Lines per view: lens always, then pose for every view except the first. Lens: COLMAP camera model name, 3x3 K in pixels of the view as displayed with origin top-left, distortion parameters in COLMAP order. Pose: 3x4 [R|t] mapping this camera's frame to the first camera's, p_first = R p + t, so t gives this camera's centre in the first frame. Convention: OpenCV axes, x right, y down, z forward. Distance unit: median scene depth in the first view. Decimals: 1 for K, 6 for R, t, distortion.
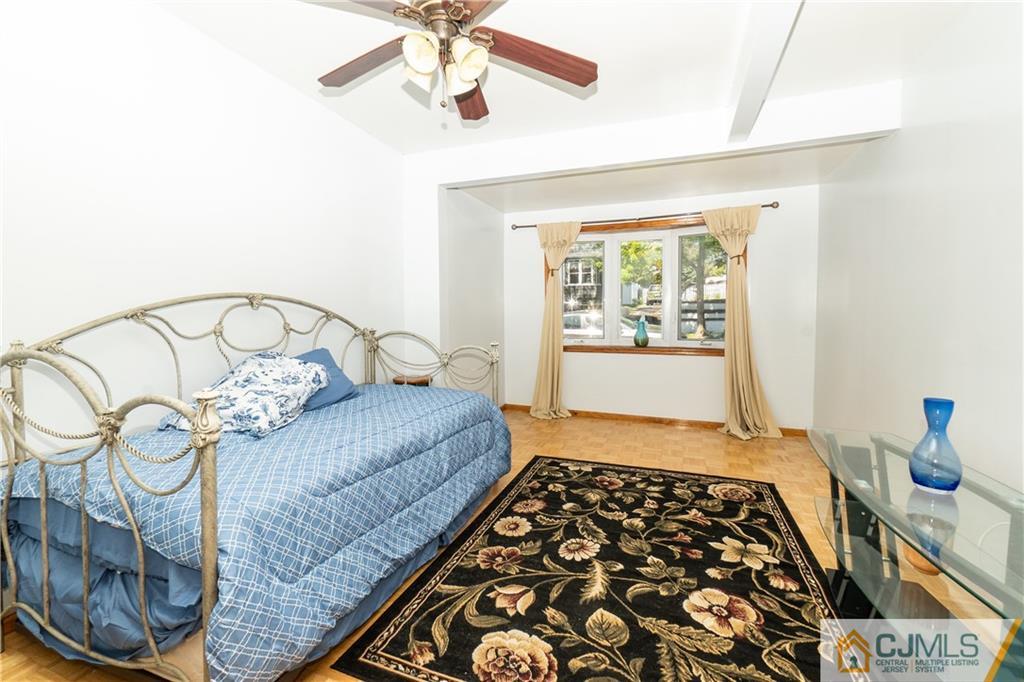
lens RADIAL K [[445.1, 0, 504.9], [0, 445.1, 338.9], [0, 0, 1]] dist [-0.001065, 0.000295]
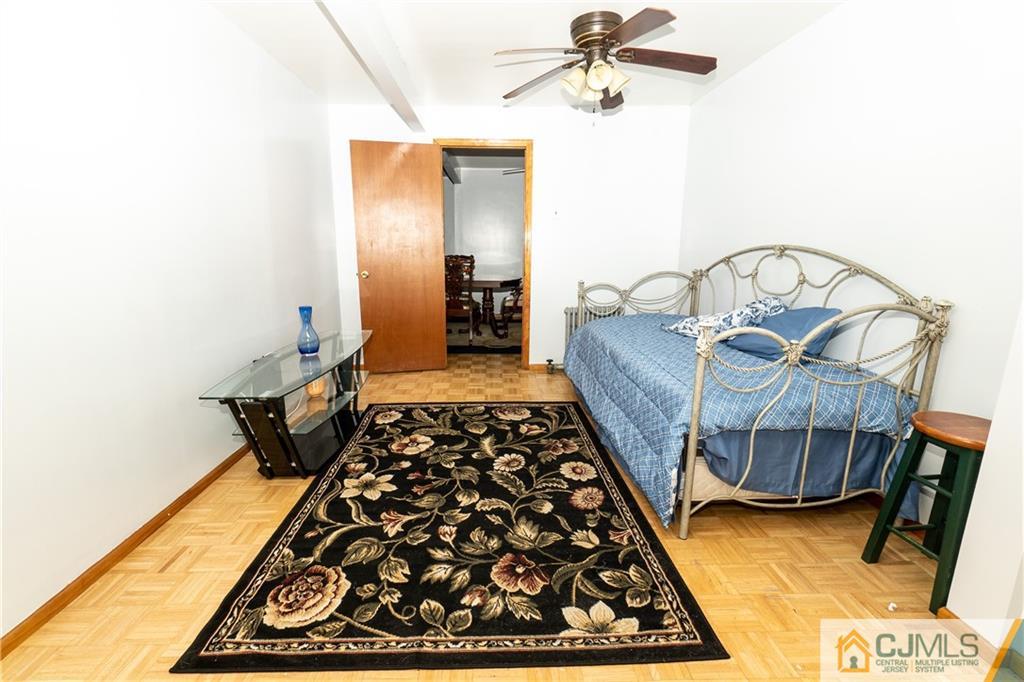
lens RADIAL K [[436.8, 0, 515.0], [0, 436.8, 337.4], [0, 0, 1]] dist [-0.005938, -0.000157]
pose [[-0.909517, 0.077238, -0.408427, 0.549797], [-0.033265, 0.965908, 0.256741, -0.139697], [0.414333, 0.247097, -0.875940, 1.769868]]
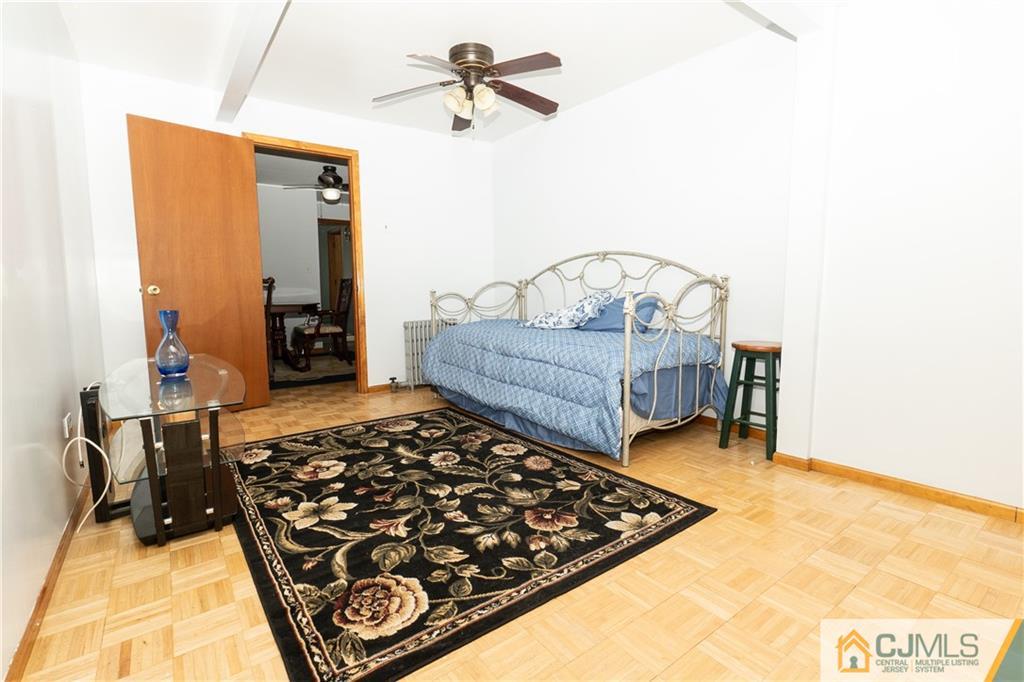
lens RADIAL K [[458.3, 0, 508.2], [0, 458.3, 339.2], [0, 0, 1]] dist [-0.003401, -0.001047]
pose [[-0.523132, 0.096063, -0.846821, 0.966760], [-0.042117, 0.989499, 0.138267, -0.009469], [0.851211, 0.107997, -0.513592, 1.566125]]
